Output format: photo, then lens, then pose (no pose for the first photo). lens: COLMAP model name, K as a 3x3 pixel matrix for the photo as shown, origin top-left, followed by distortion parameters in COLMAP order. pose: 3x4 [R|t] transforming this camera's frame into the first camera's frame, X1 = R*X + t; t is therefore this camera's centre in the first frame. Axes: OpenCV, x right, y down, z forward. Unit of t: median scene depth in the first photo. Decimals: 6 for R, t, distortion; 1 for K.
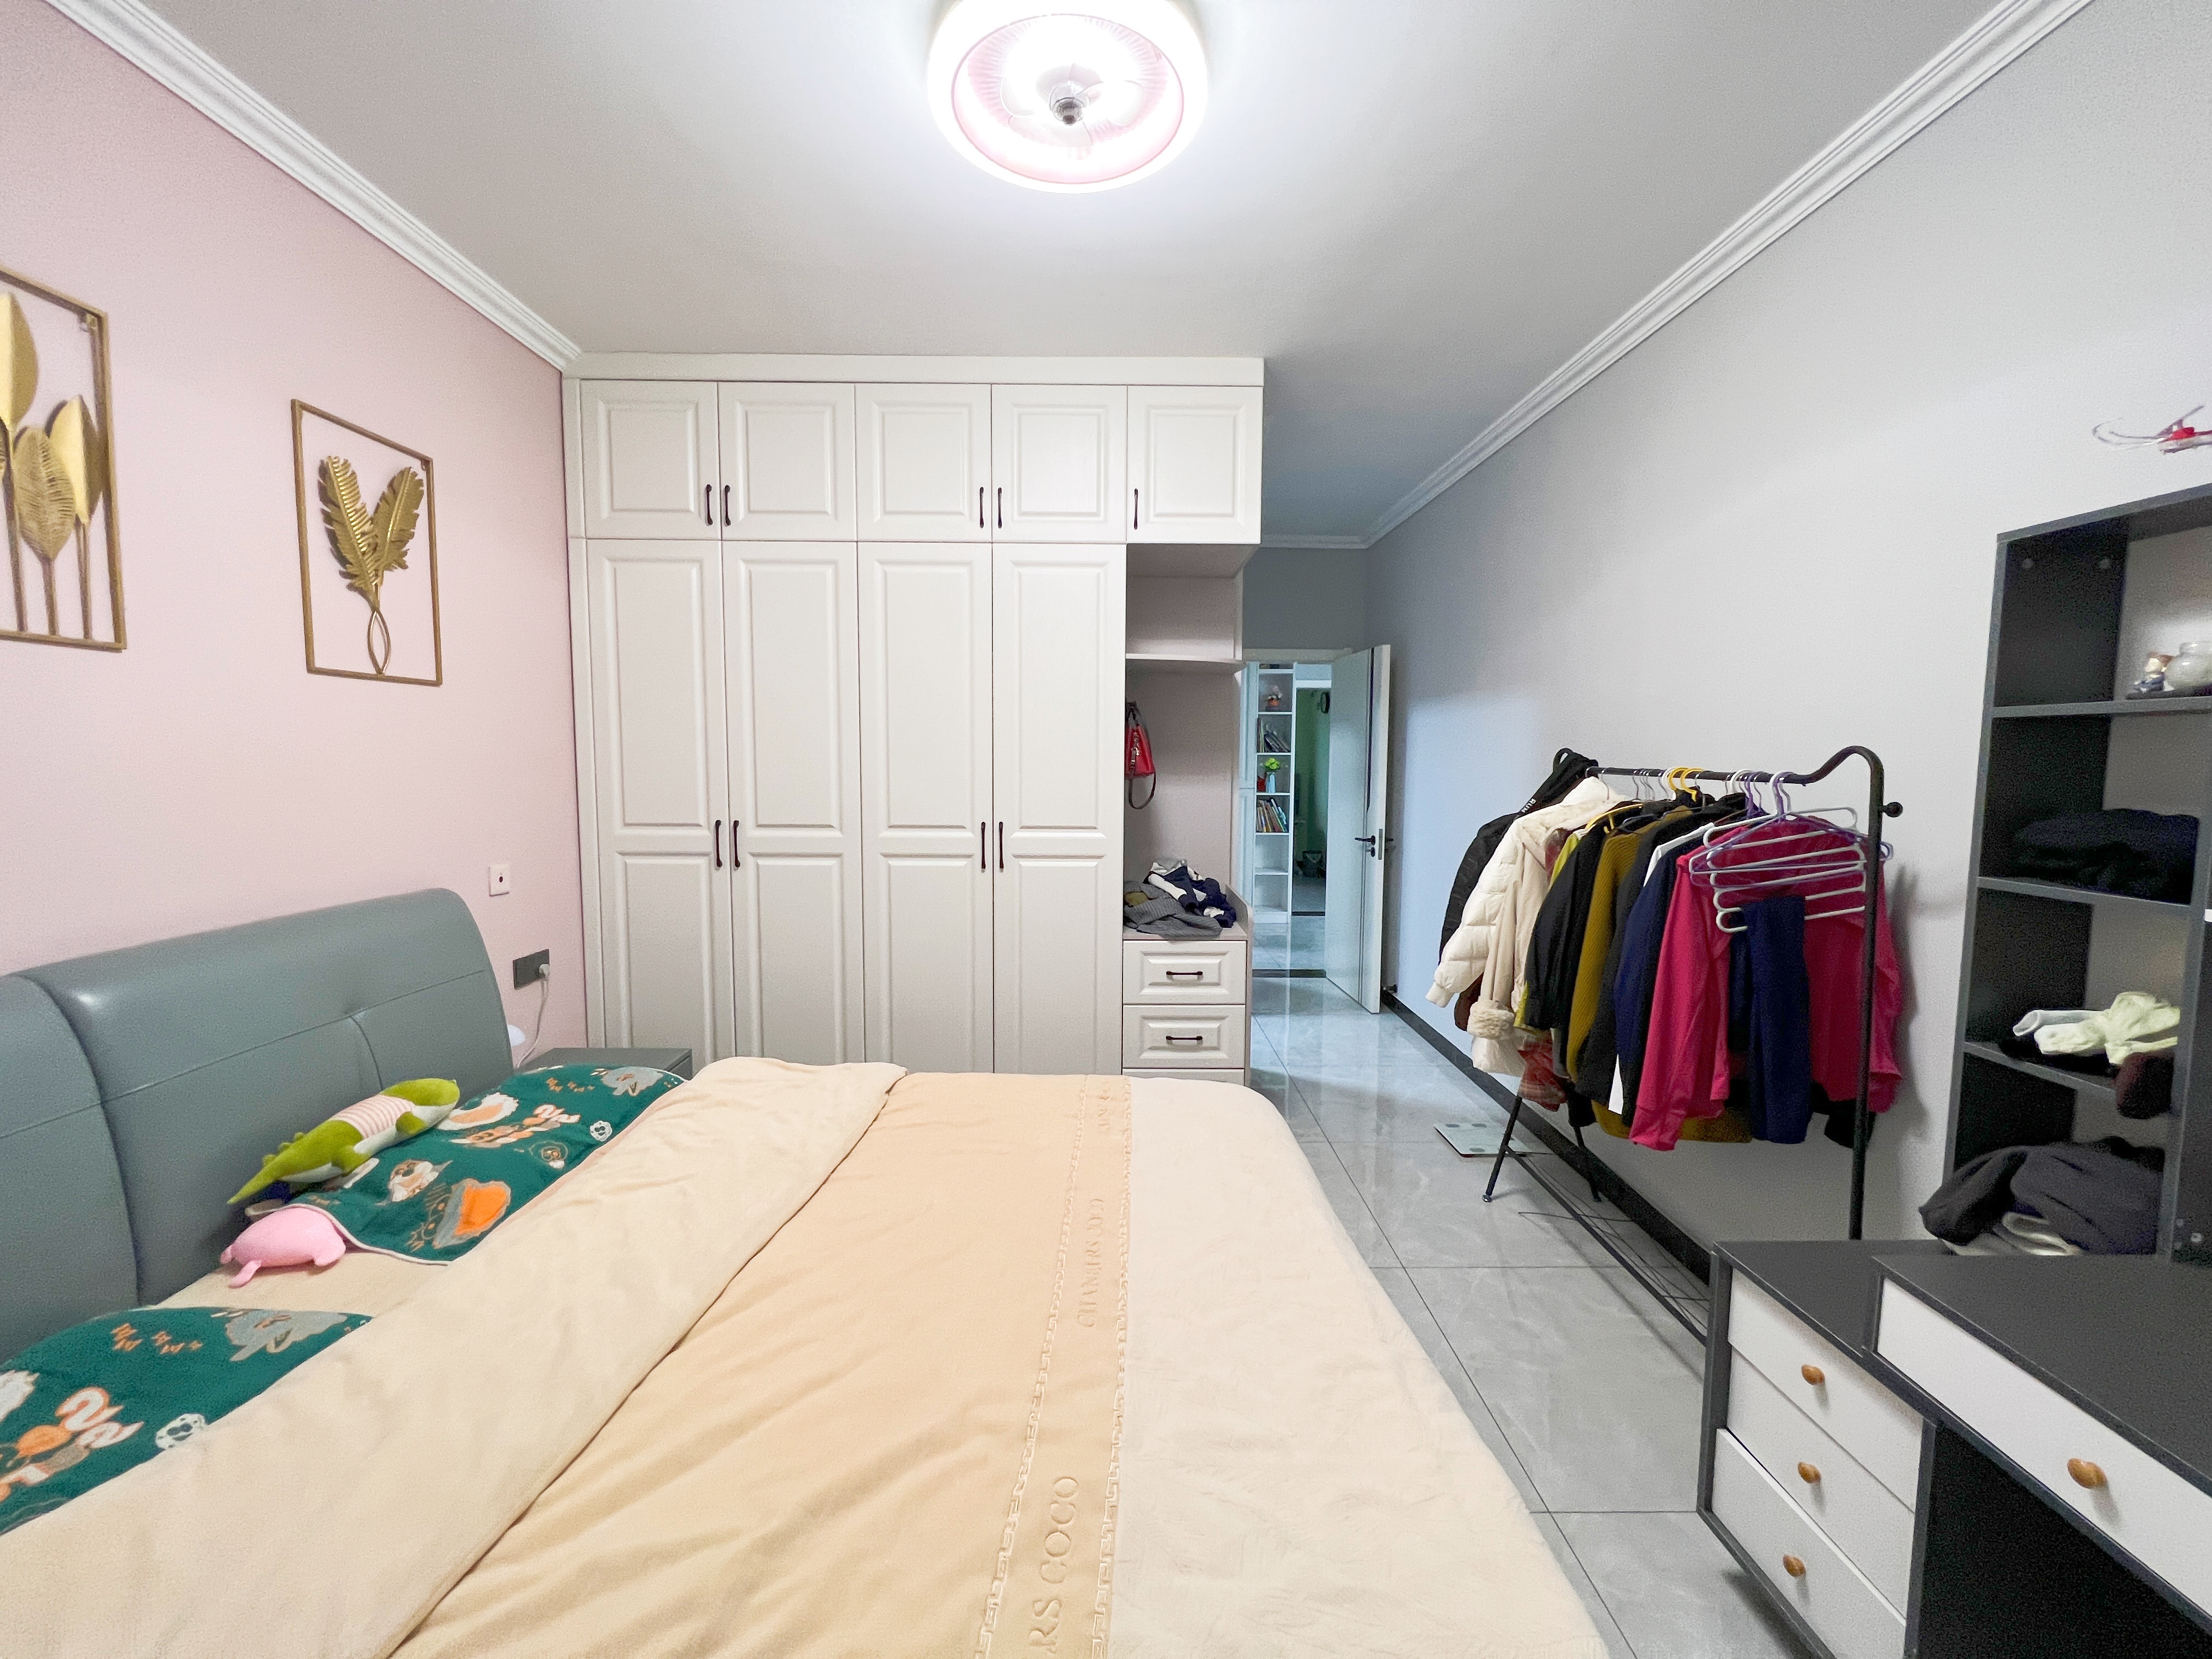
lens RADIAL K [[886.9, 0, 1104.9], [0, 886.9, 813.3], [0, 0, 1]] dist [-0.002025, -0.000316]
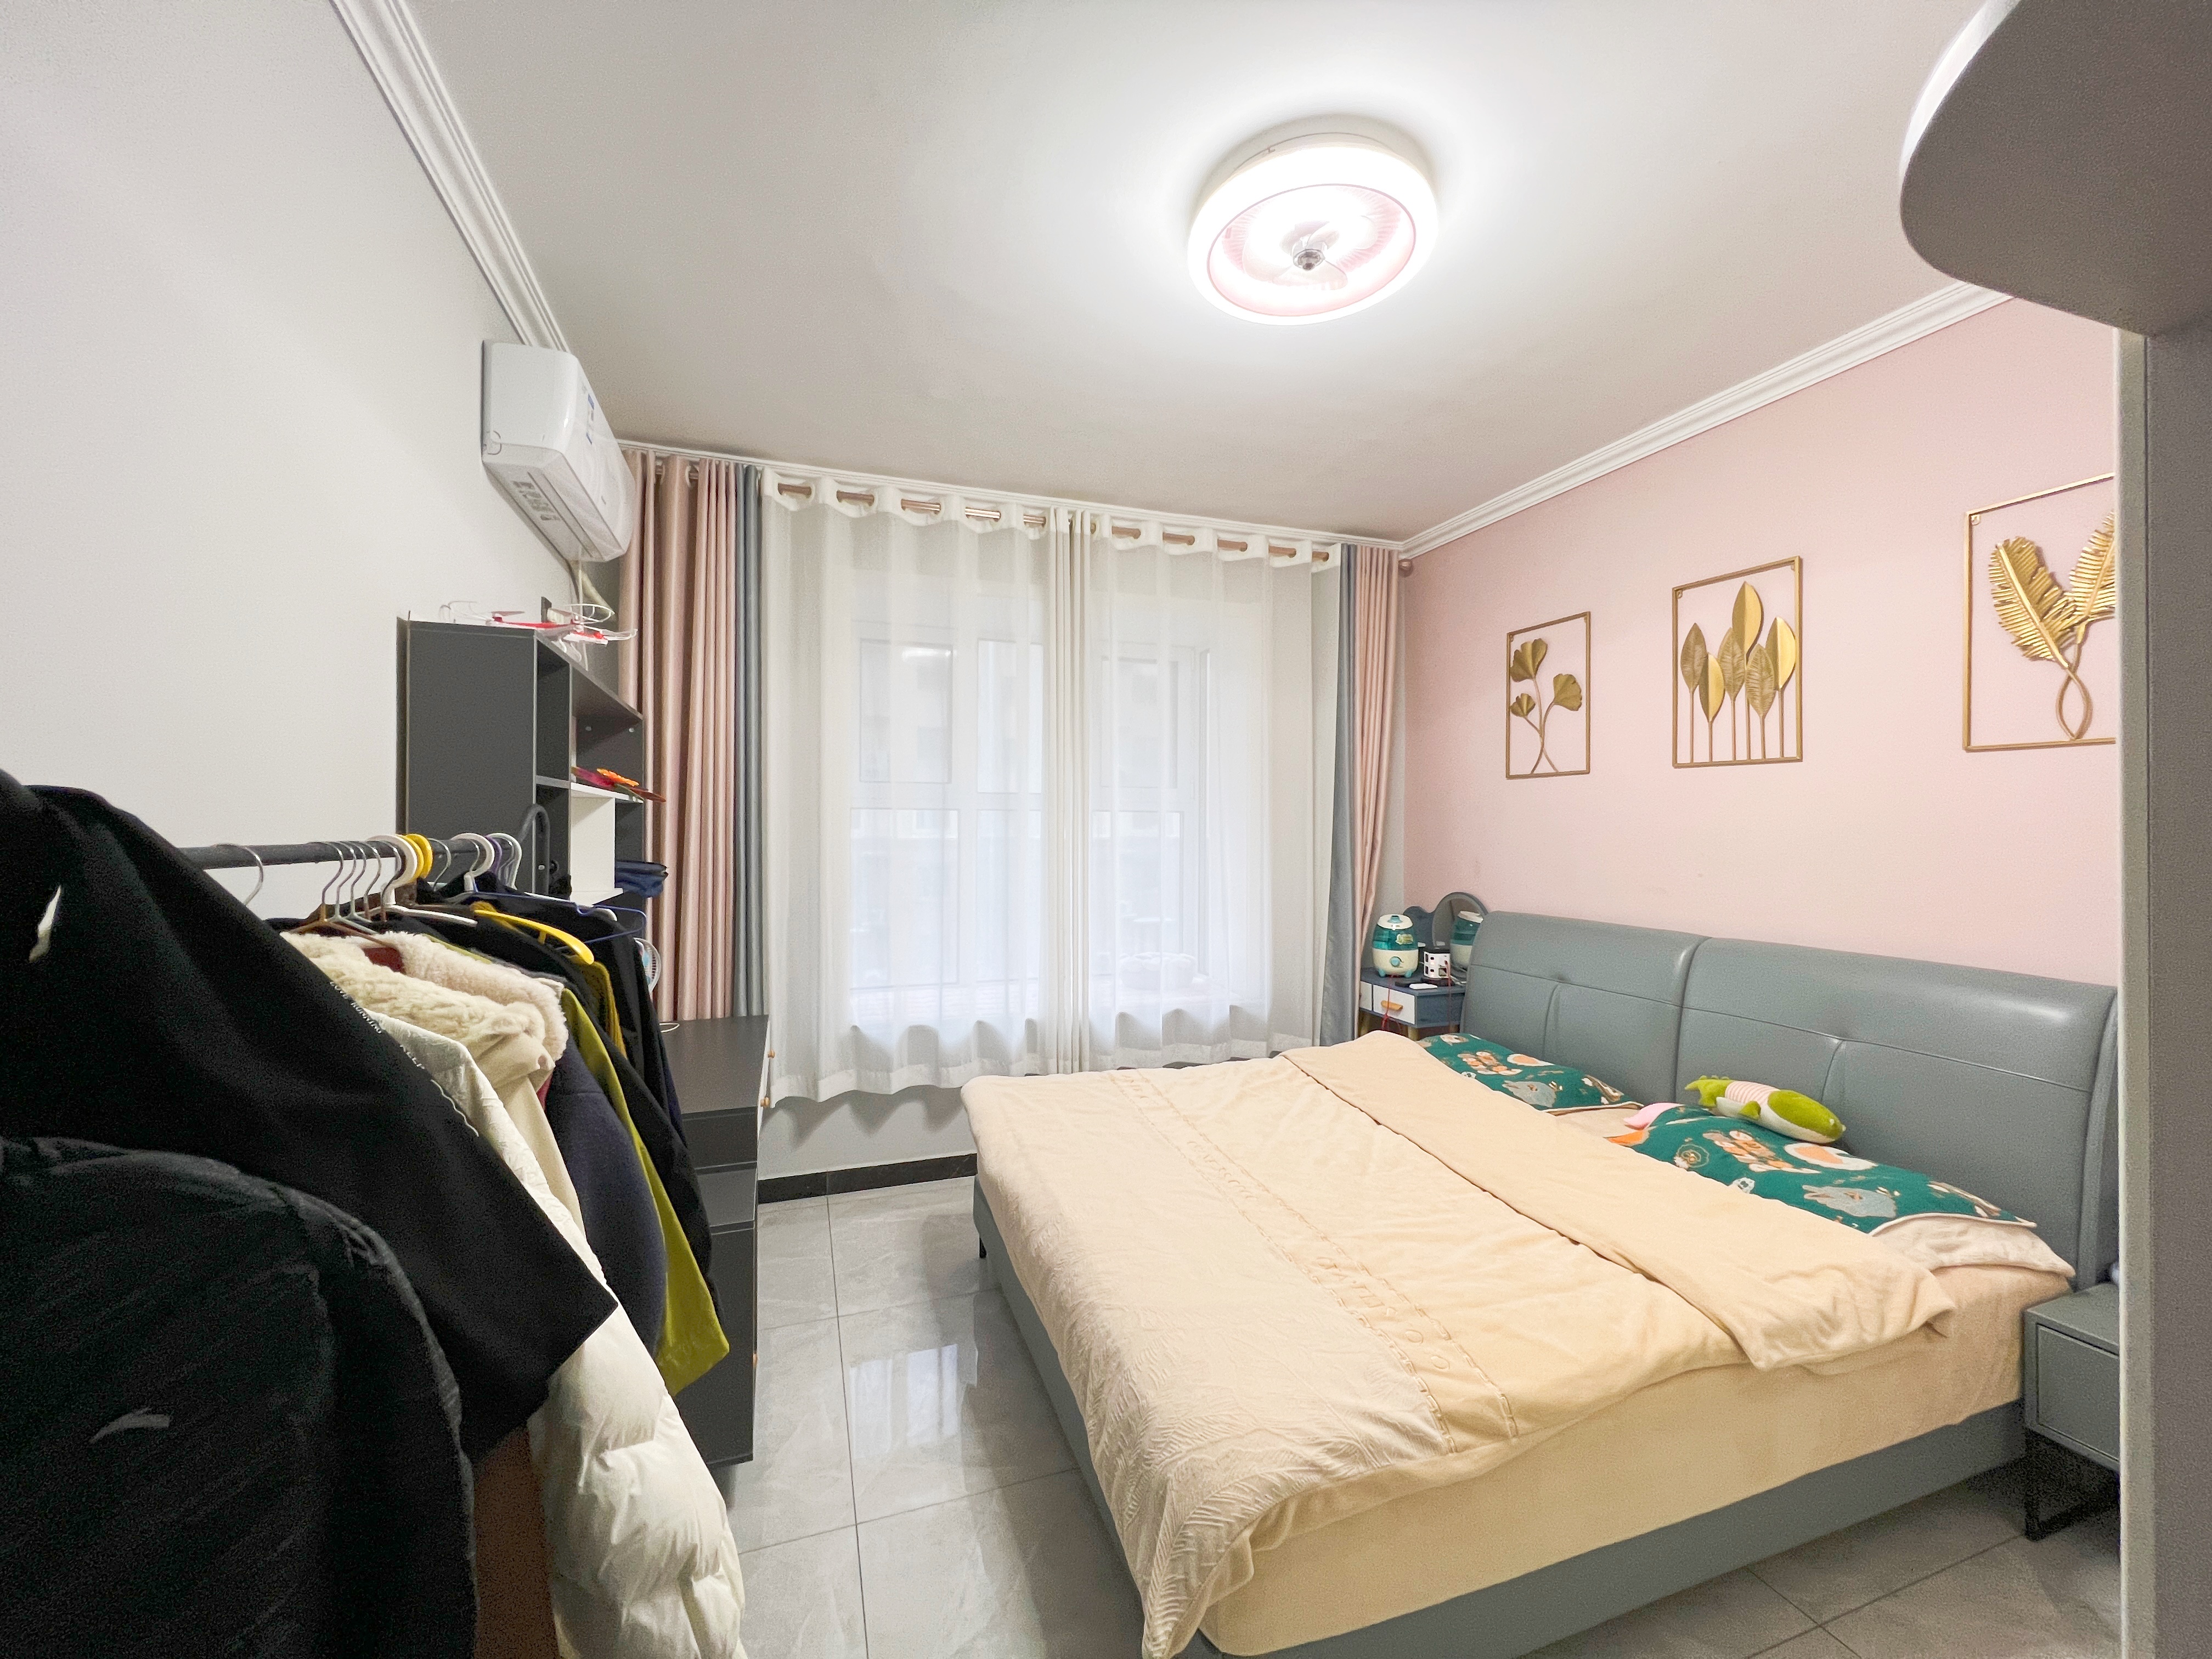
lens RADIAL K [[886.9, 0, 1107.8], [0, 886.9, 835.1], [0, 0, 1]] dist [-0.002025, -0.000316]
pose [[-0.941525, -0.040565, -0.334492, 0.554940], [-0.065354, 0.995860, 0.063186, -0.066320], [0.330544, 0.081352, -0.940278, 1.990352]]
